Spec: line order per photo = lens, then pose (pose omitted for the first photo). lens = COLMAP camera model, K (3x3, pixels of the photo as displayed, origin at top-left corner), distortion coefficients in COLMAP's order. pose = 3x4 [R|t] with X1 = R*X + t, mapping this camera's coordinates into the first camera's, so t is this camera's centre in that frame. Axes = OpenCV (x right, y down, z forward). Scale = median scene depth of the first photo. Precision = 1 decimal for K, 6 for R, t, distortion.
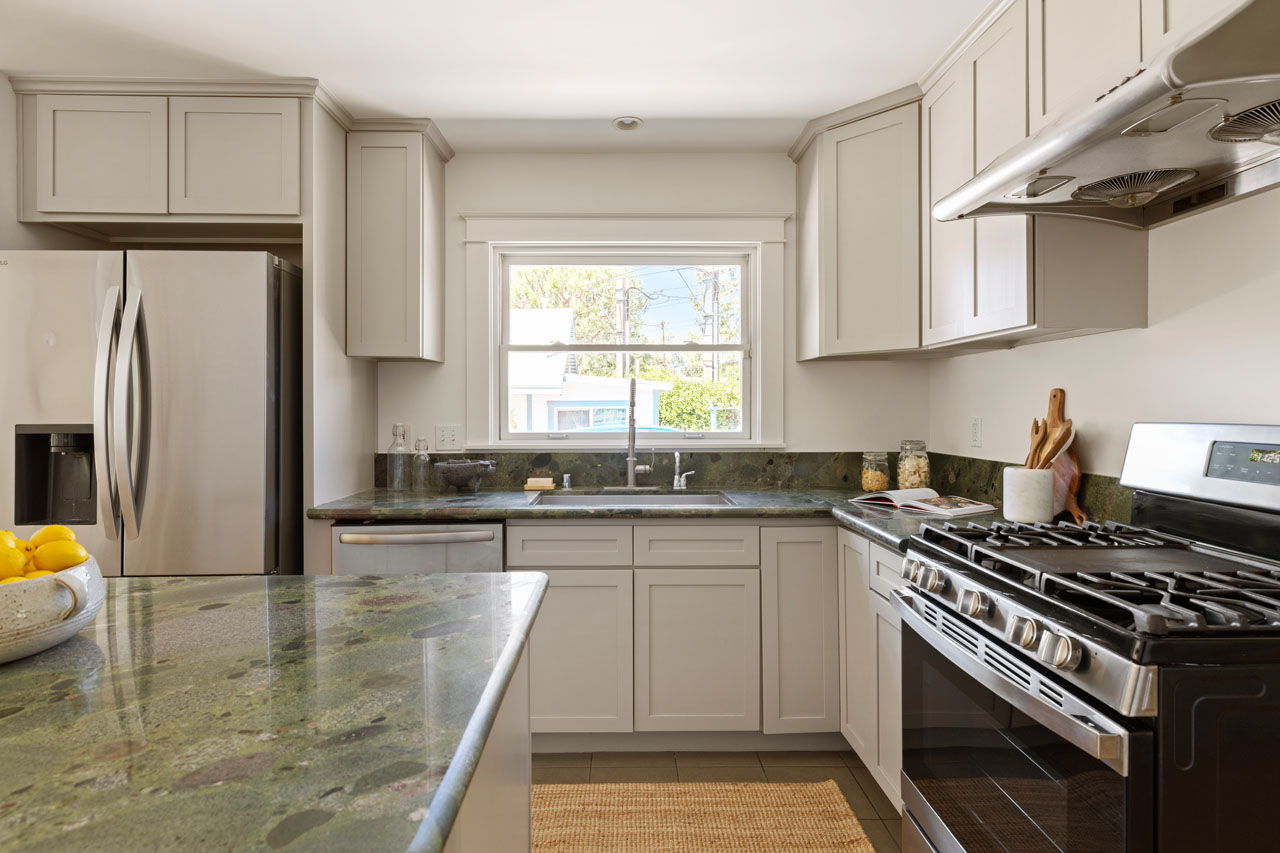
lens RADIAL K [[674.4, 0, 637.7], [0, 674.4, 415.6], [0, 0, 1]] dist [-0.001731, 0.001916]
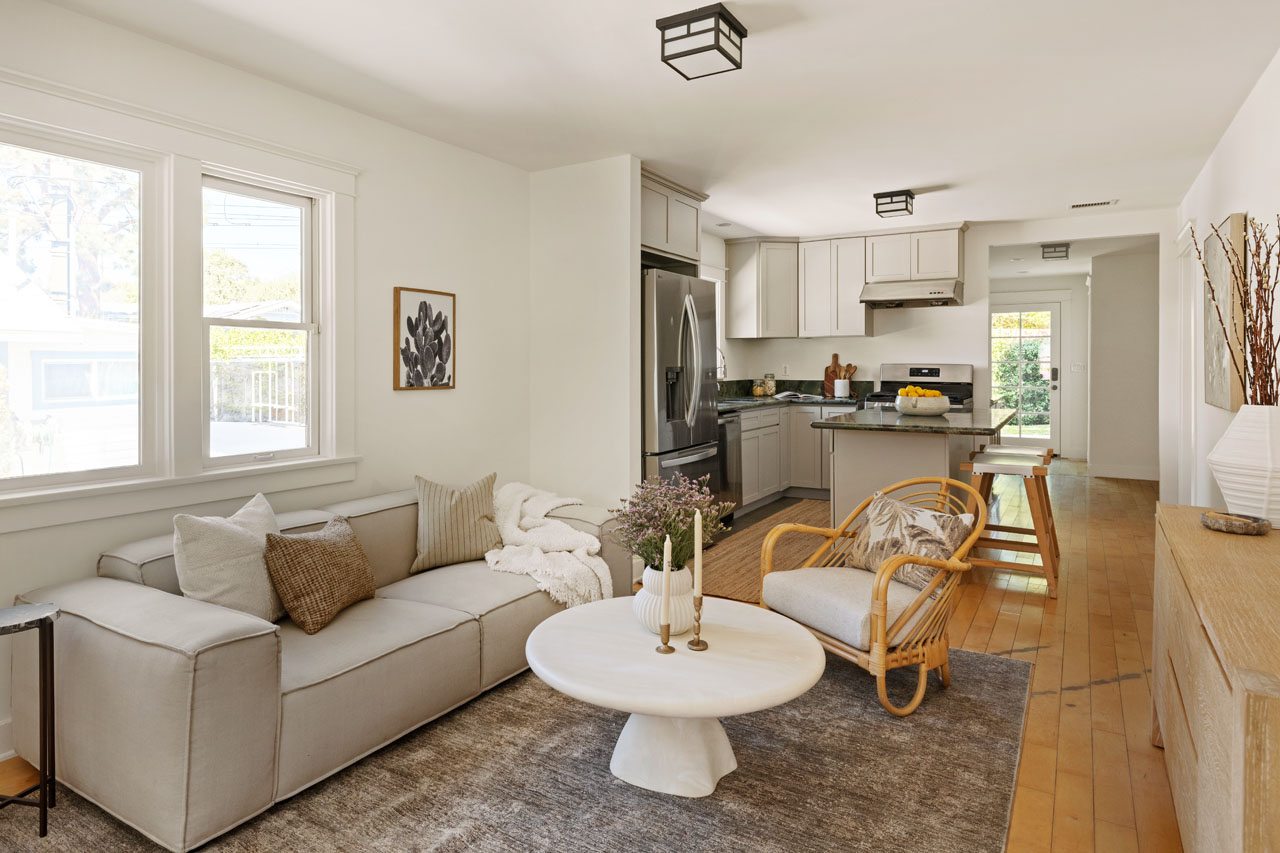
lens RADIAL K [[747.8, 0, 622.6], [0, 747.8, 367.1], [0, 0, 1]] dist [0.006867, 0.001004]
pose [[0.530135, -0.004121, 0.847903, -2.031973], [0.009152, 0.999958, -0.000861, 0.010114], [-0.847864, 0.008216, 0.530150, 0.028485]]
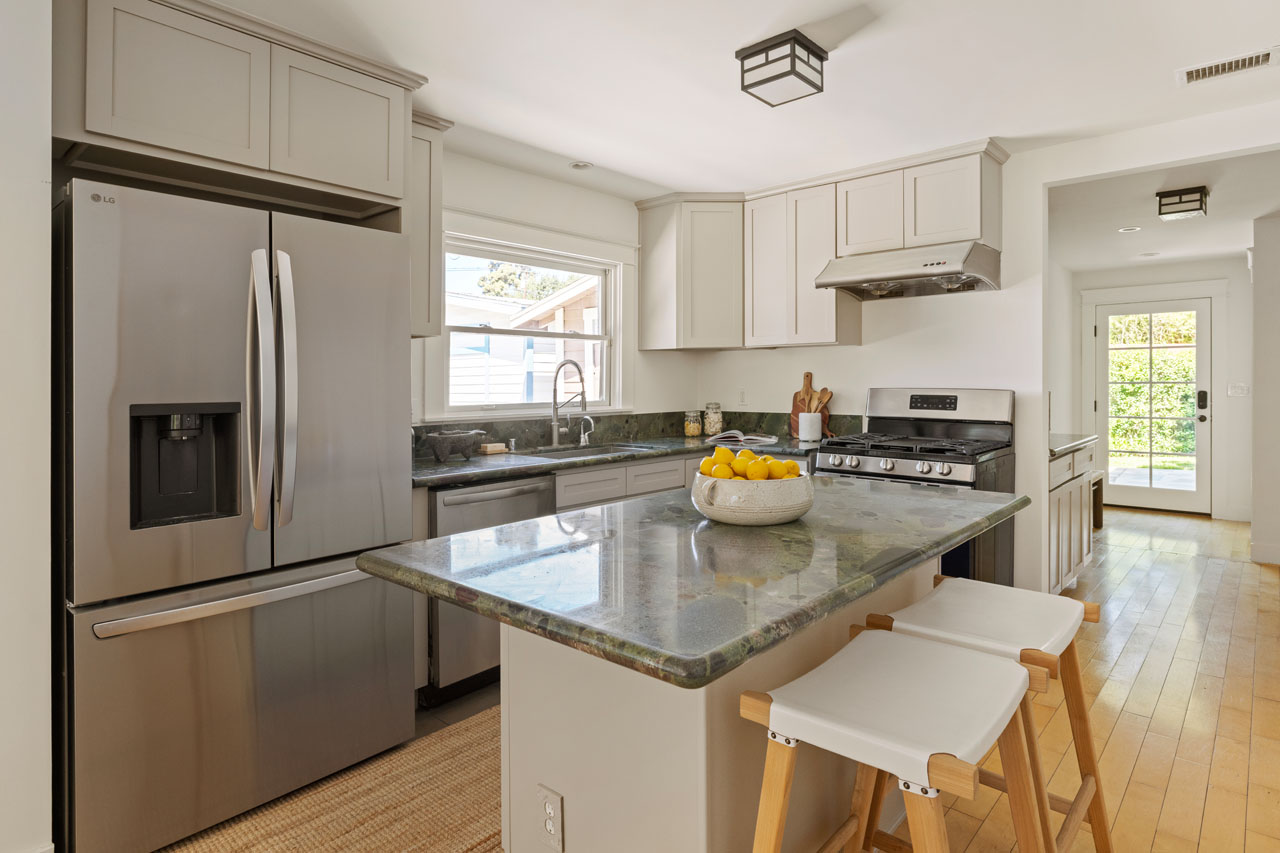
lens RADIAL K [[674.4, 0, 702.3], [0, 674.4, 383.0], [0, 0, 1]] dist [-0.001731, 0.001916]
pose [[0.652164, -0.002352, 0.758074, -0.785675], [0.011425, 0.999912, -0.006726, 0.000445], [-0.757991, 0.013047, 0.652134, -0.025109]]
